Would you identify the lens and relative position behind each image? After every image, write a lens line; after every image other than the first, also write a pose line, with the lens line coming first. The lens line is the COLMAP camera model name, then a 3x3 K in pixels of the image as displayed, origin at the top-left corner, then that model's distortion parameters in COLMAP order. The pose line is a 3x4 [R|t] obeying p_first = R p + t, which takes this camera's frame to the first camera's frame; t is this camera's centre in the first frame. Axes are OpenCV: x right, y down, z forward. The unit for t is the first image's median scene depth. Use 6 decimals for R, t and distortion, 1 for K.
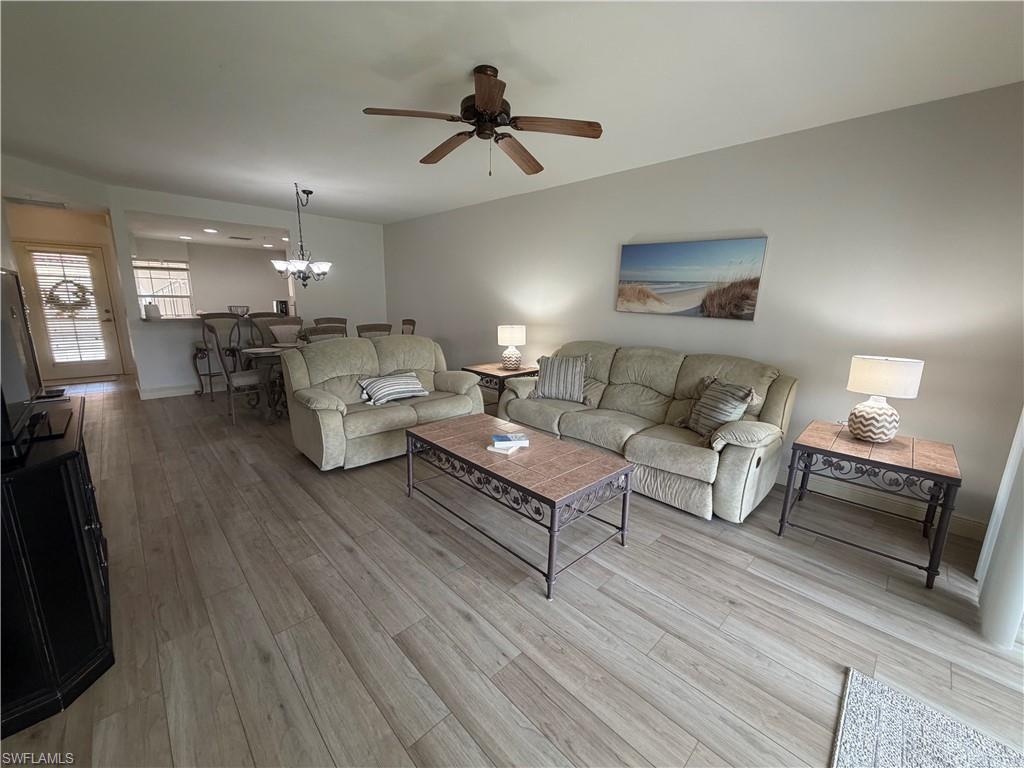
lens RADIAL K [[407.0, 0, 509.9], [0, 407.0, 382.3], [0, 0, 1]] dist [-0.001118, 0.000204]
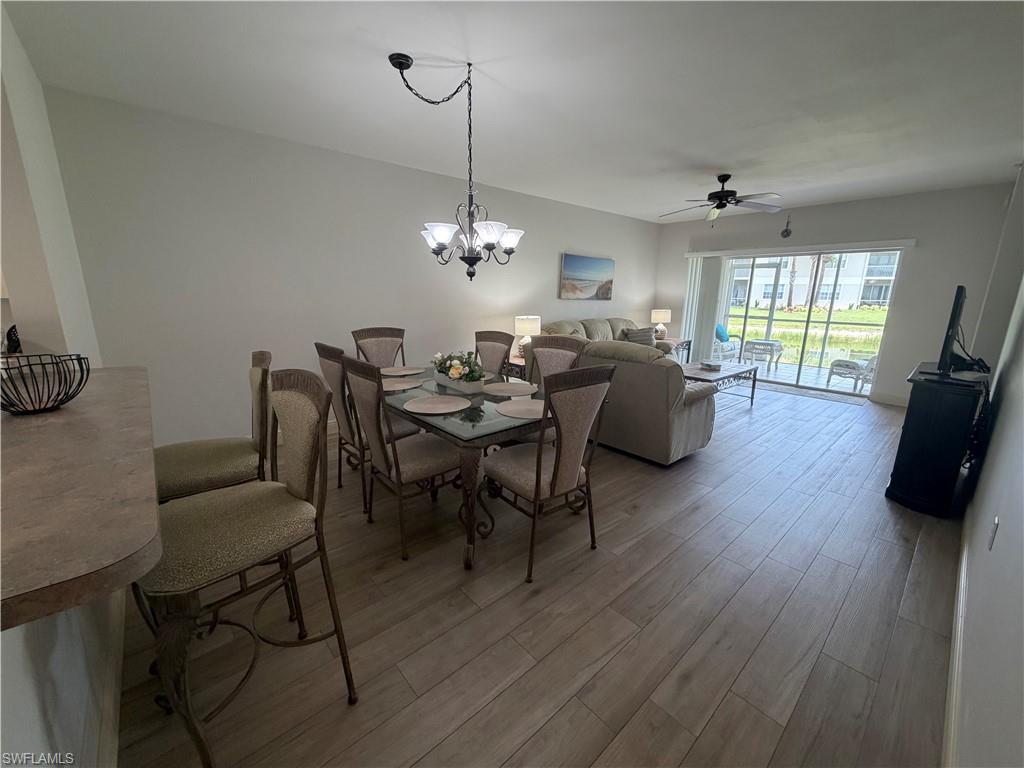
lens RADIAL K [[407.0, 0, 510.3], [0, 407.0, 385.5], [0, 0, 1]] dist [-0.001118, 0.000204]
pose [[0.047237, -0.246336, 0.968033, -1.576531], [0.193528, 0.953009, 0.233069, -0.326794], [-0.979957, 0.176332, 0.092690, 1.412585]]
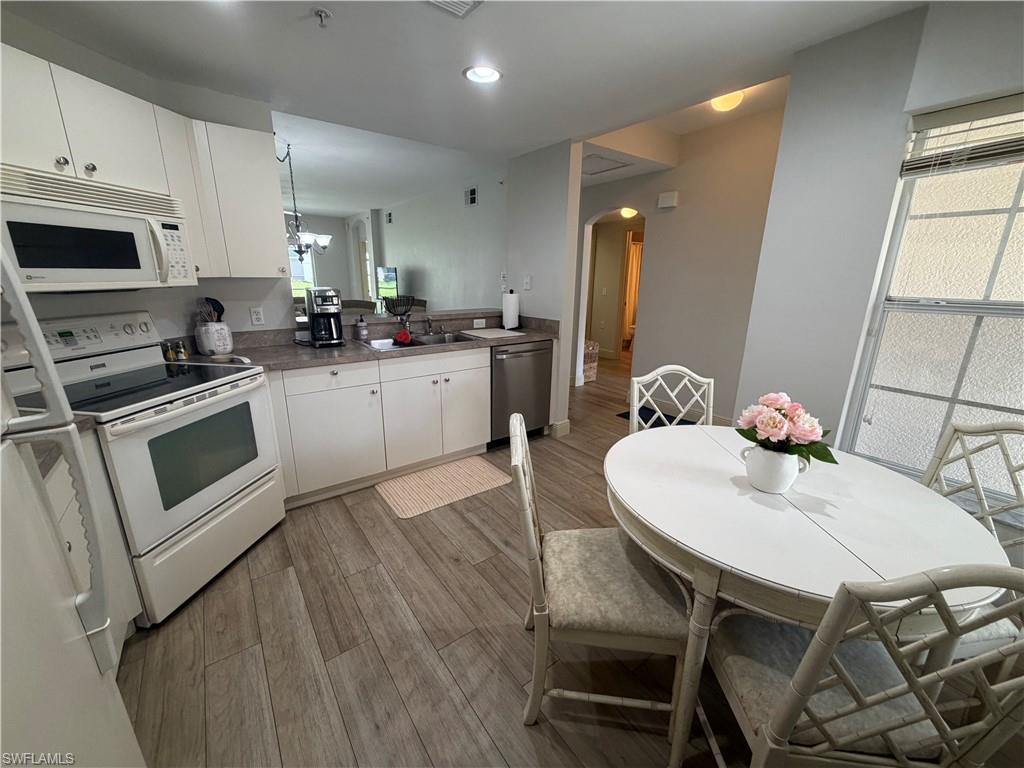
lens RADIAL K [[407.0, 0, 512.7], [0, 407.0, 385.2], [0, 0, 1]] dist [-0.001118, 0.000204]
pose [[-0.991780, -0.065199, 0.110100, -1.662465], [-0.007827, 0.889748, 0.456385, -0.621871], [-0.127717, 0.451772, -0.882944, 2.846426]]
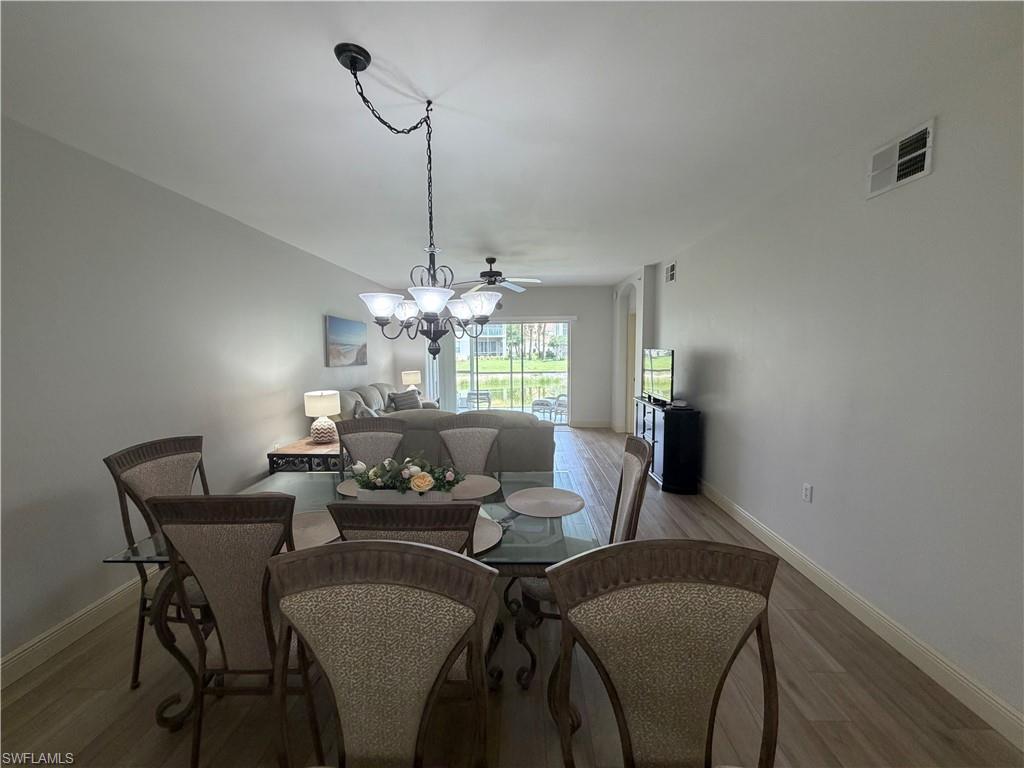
lens RADIAL K [[407.0, 0, 509.0], [0, 407.0, 385.3], [0, 0, 1]] dist [-0.001118, 0.000204]
pose [[-0.698088, -0.080071, 0.711520, -1.280598], [0.142089, 0.958472, 0.247268, -0.449141], [-0.701771, 0.273715, -0.657721, 1.857075]]
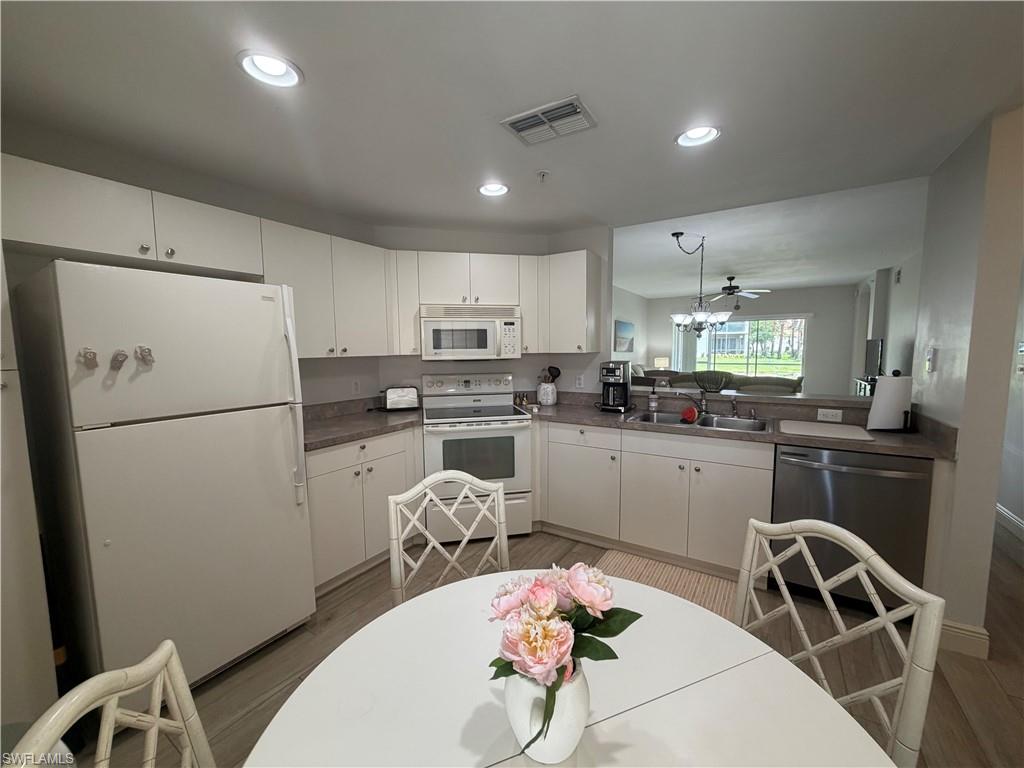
lens RADIAL K [[407.0, 0, 509.8], [0, 407.0, 386.9], [0, 0, 1]] dist [-0.001118, 0.000204]
pose [[-0.232331, -0.112142, 0.966150, -2.057223], [0.201263, 0.966289, 0.160556, -0.563411], [-0.951586, 0.231752, -0.201929, 2.519033]]
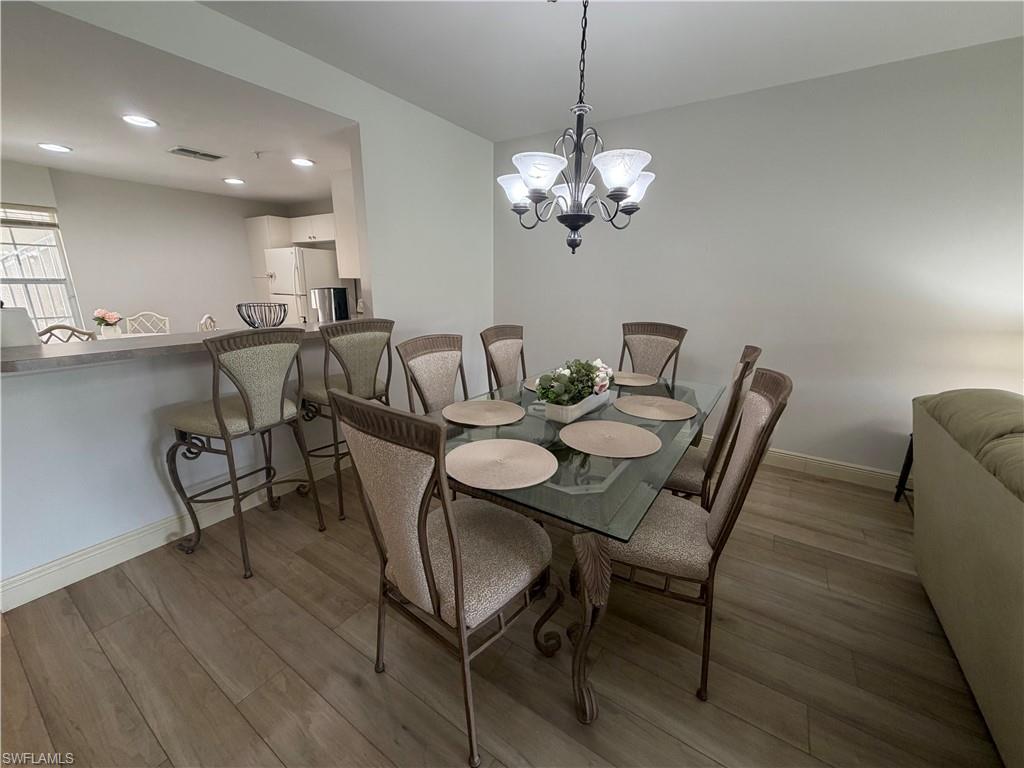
lens RADIAL K [[407.0, 0, 509.4], [0, 407.0, 383.9], [0, 0, 1]] dist [-0.001118, 0.000204]
pose [[0.976406, -0.063621, 0.206360, -0.962730], [0.052770, 0.996940, 0.057671, -0.220607], [-0.209397, -0.045421, 0.976775, 1.029257]]
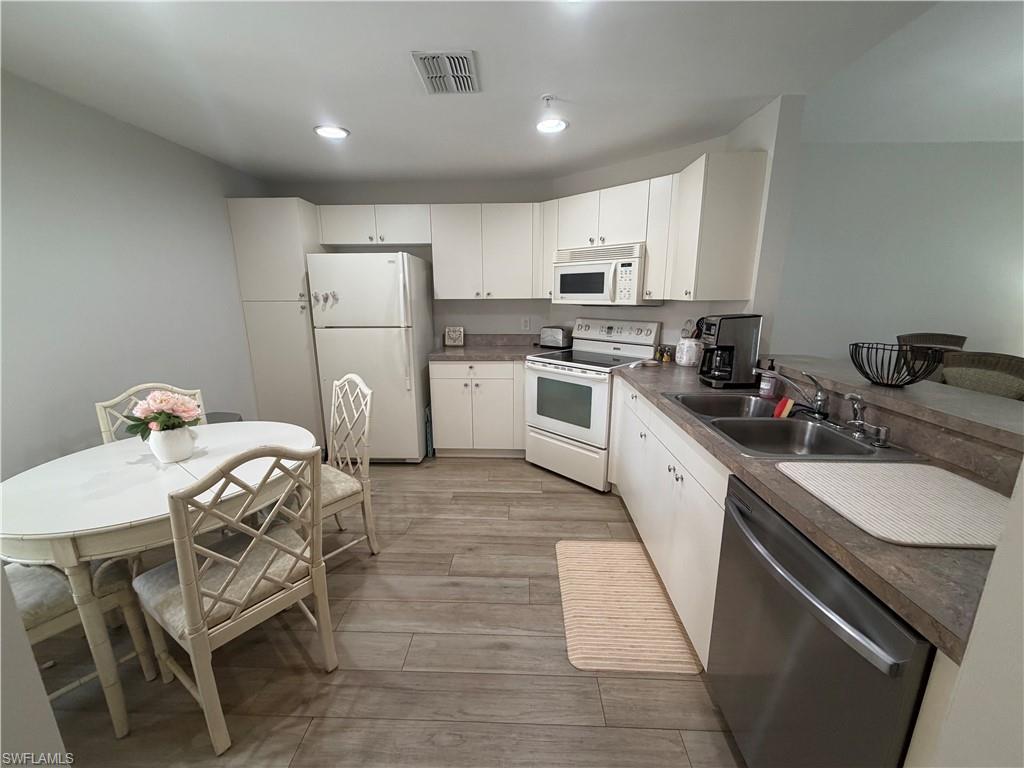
lens RADIAL K [[407.0, 0, 509.9], [0, 407.0, 385.8], [0, 0, 1]] dist [-0.001118, 0.000204]
pose [[0.716125, -0.179905, 0.674388, -1.904143], [0.159703, 0.982813, 0.092597, -0.419747], [-0.679455, 0.041391, 0.732548, 1.827934]]
